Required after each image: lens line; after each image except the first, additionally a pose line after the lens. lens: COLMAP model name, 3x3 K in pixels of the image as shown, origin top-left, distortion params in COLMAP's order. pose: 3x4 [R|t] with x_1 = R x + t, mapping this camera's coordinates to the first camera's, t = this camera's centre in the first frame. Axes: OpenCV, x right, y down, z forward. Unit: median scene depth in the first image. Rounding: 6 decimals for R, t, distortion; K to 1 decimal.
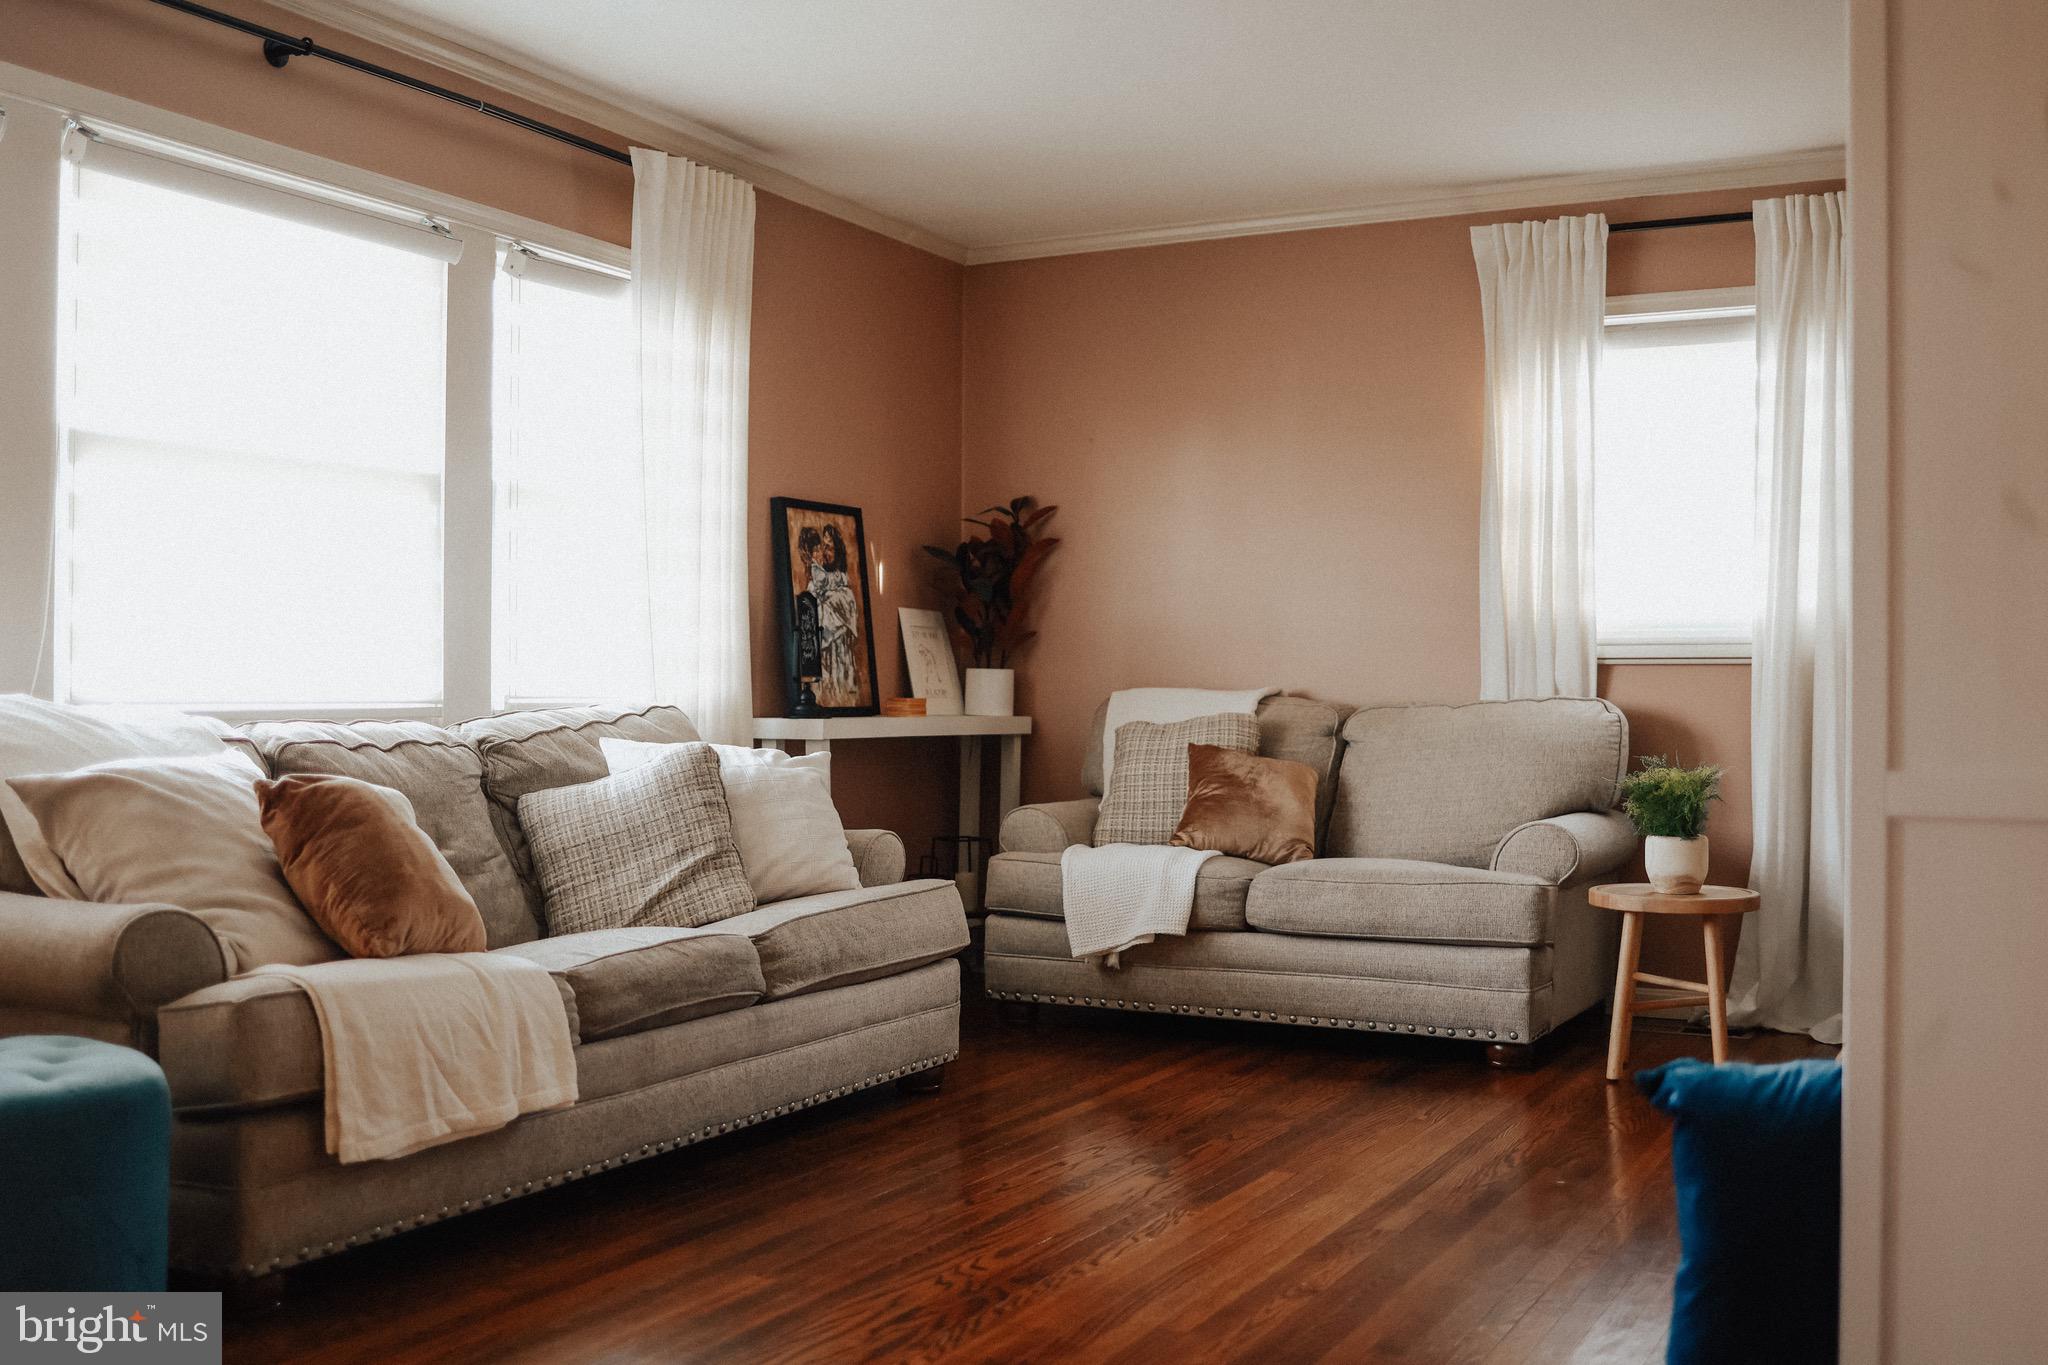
lens RADIAL K [[2074.9, 0, 1024.0], [0, 2074.9, 682.5], [0, 0, 1]] dist [-0.071149, -0.012082]
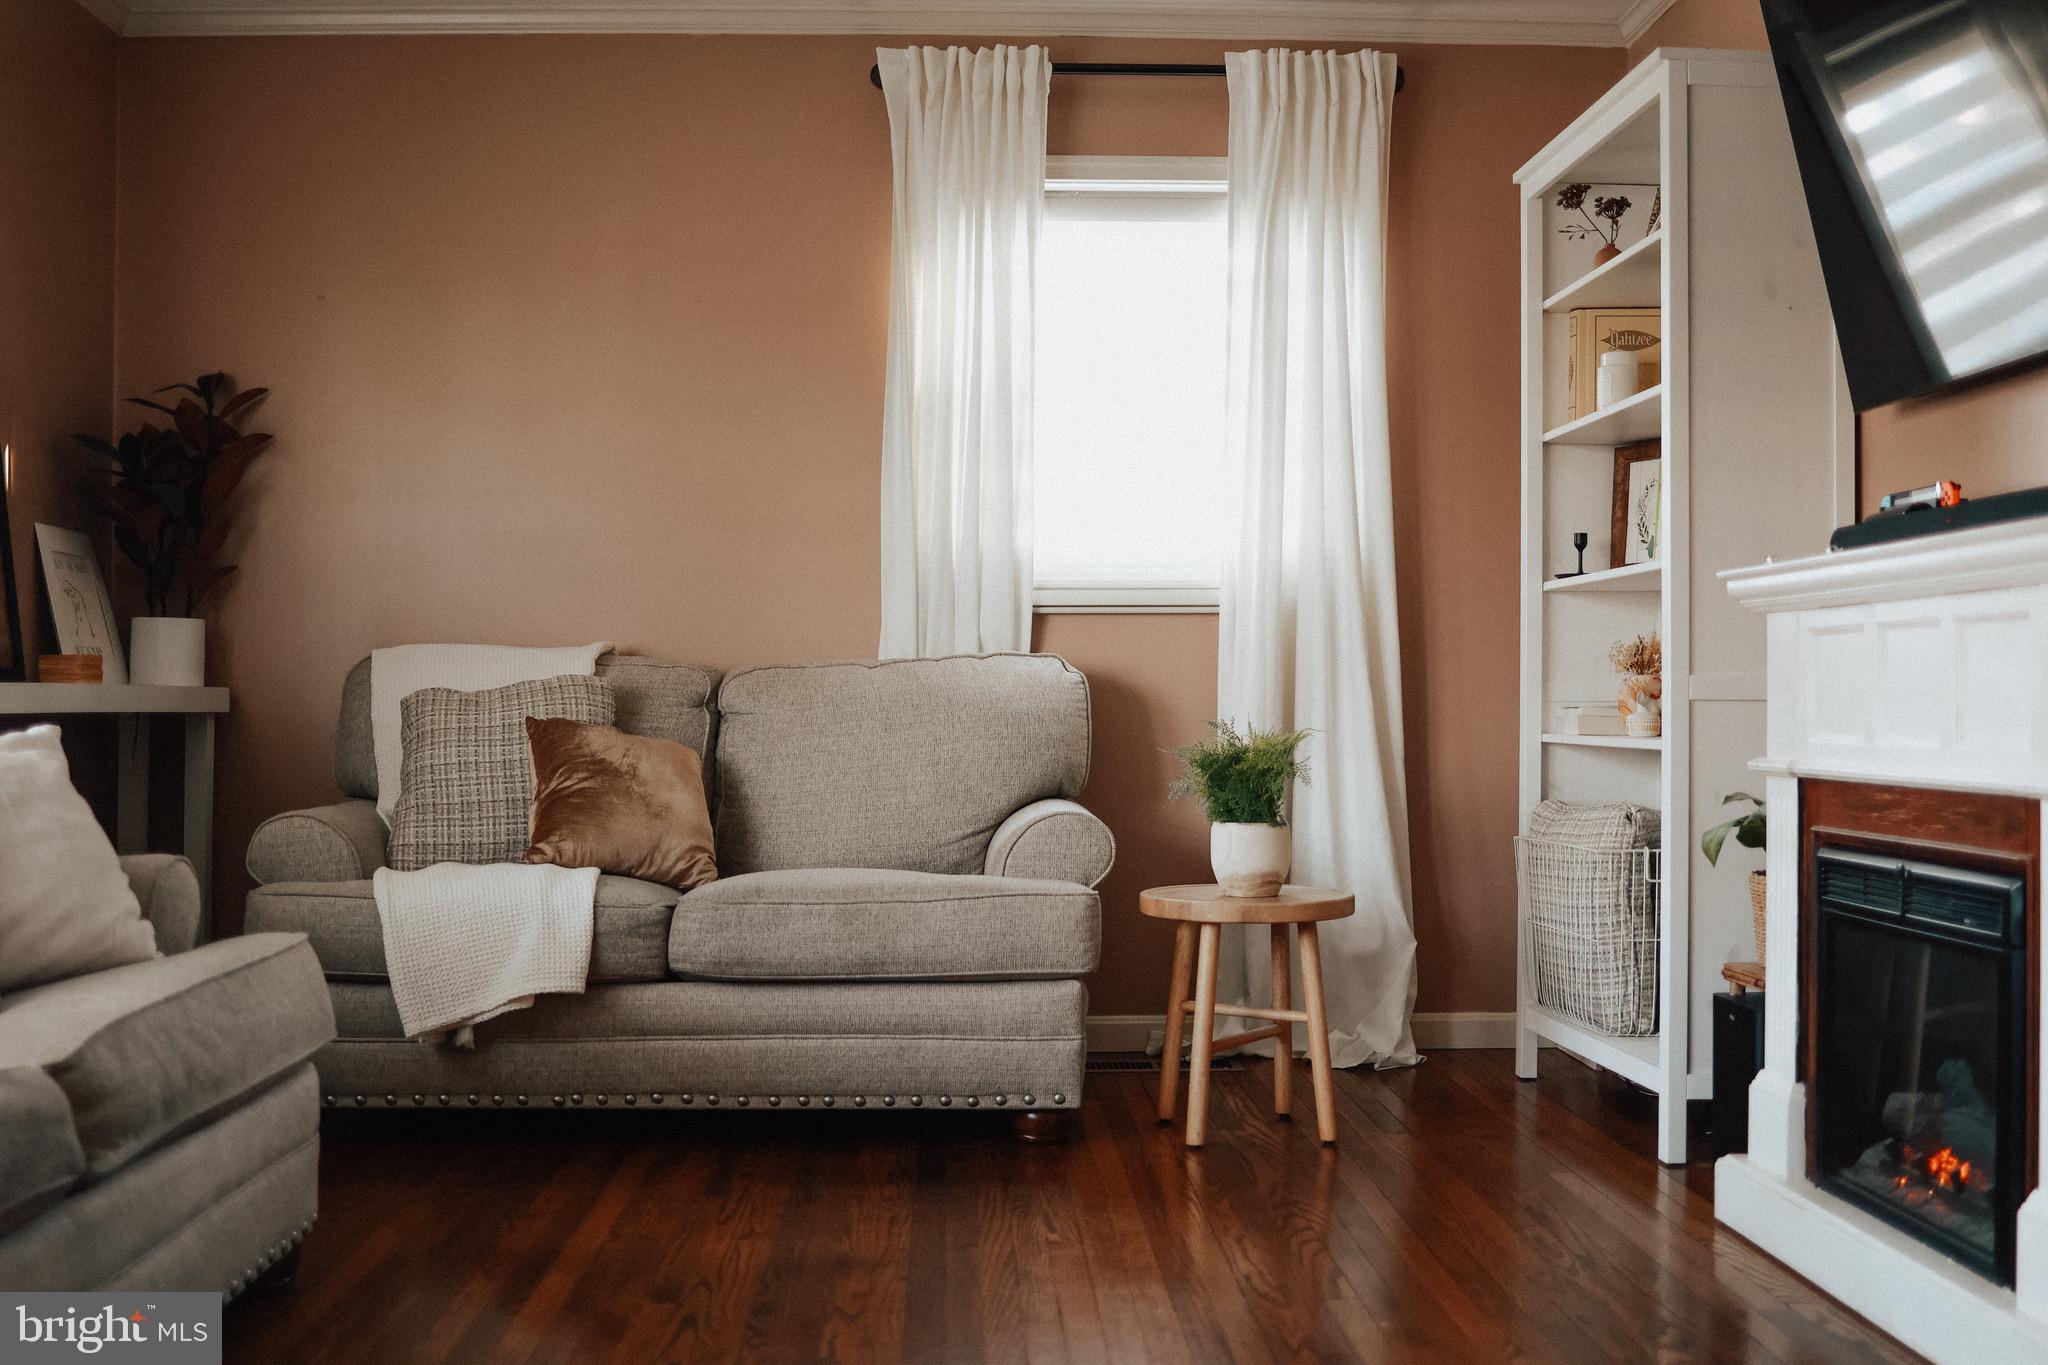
lens RADIAL K [[2074.9, 0, 1024.0], [0, 2074.9, 682.5], [0, 0, 1]] dist [-0.071149, -0.012082]
pose [[0.869267, -0.001367, 0.494341, -0.126758], [0.003068, 0.999992, -0.002629, 0.020992], [-0.494333, 0.003802, 0.869264, 0.321526]]
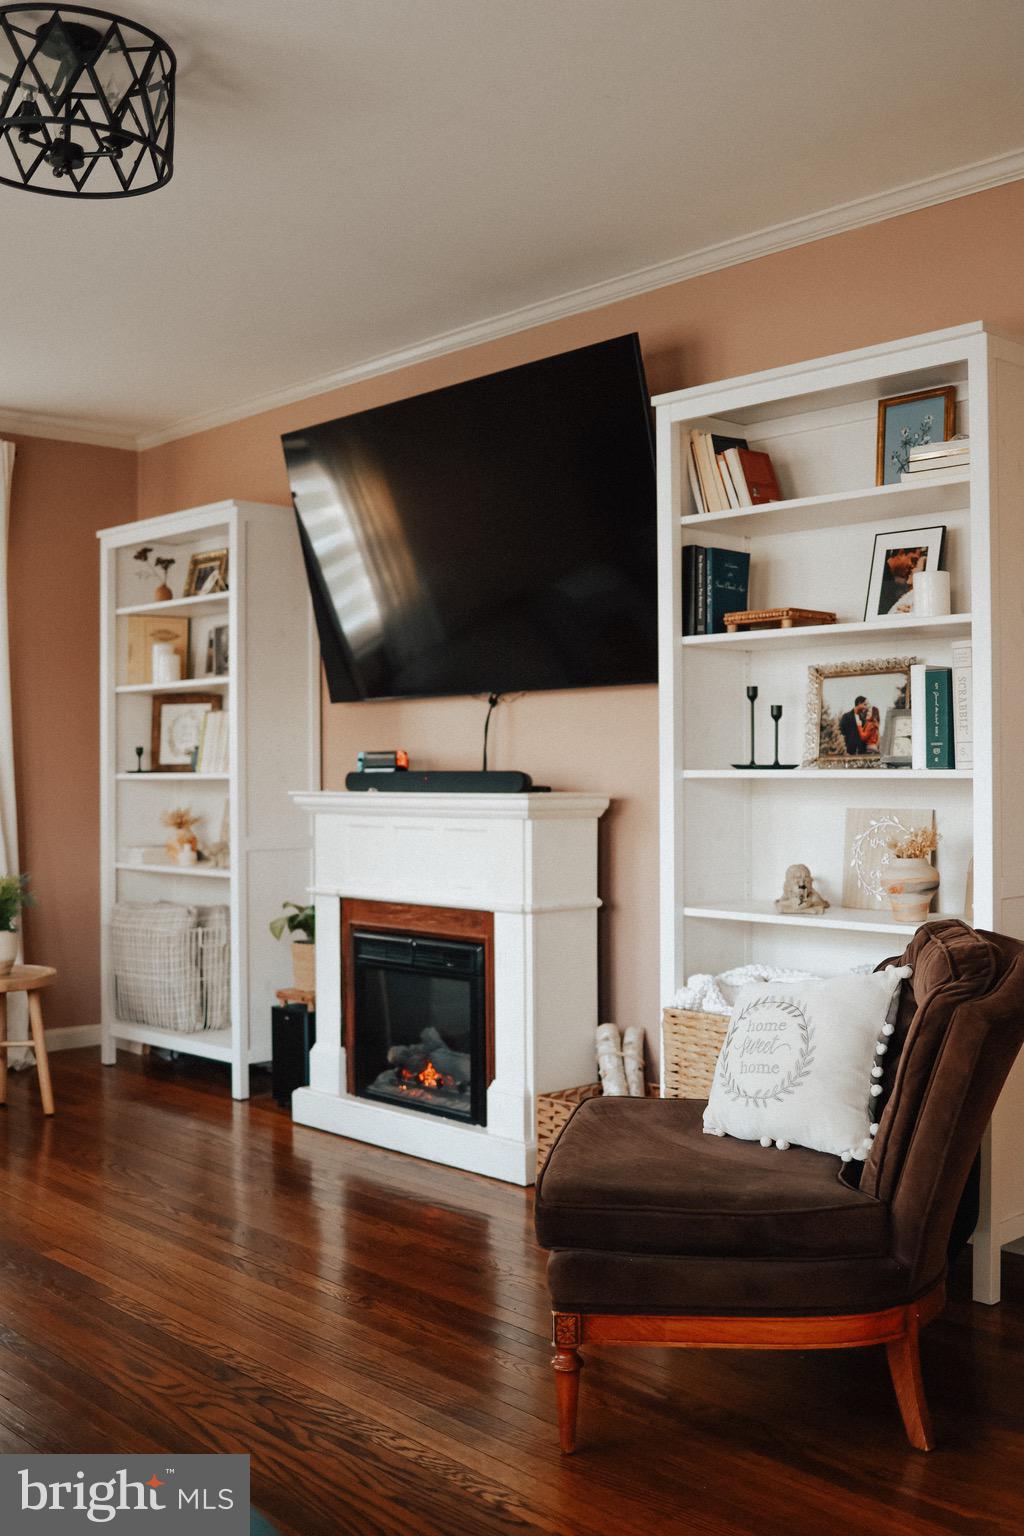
lens RADIAL K [[1556.2, 0, 512.0], [0, 1556.2, 768.0], [0, 0, 1]] dist [-0.071149, -0.012082]
pose [[0.335726, -0.011372, 0.941891, -0.432454], [0.007391, 0.999928, 0.009438, -0.030813], [-0.941931, 0.003793, 0.335786, 0.324970]]
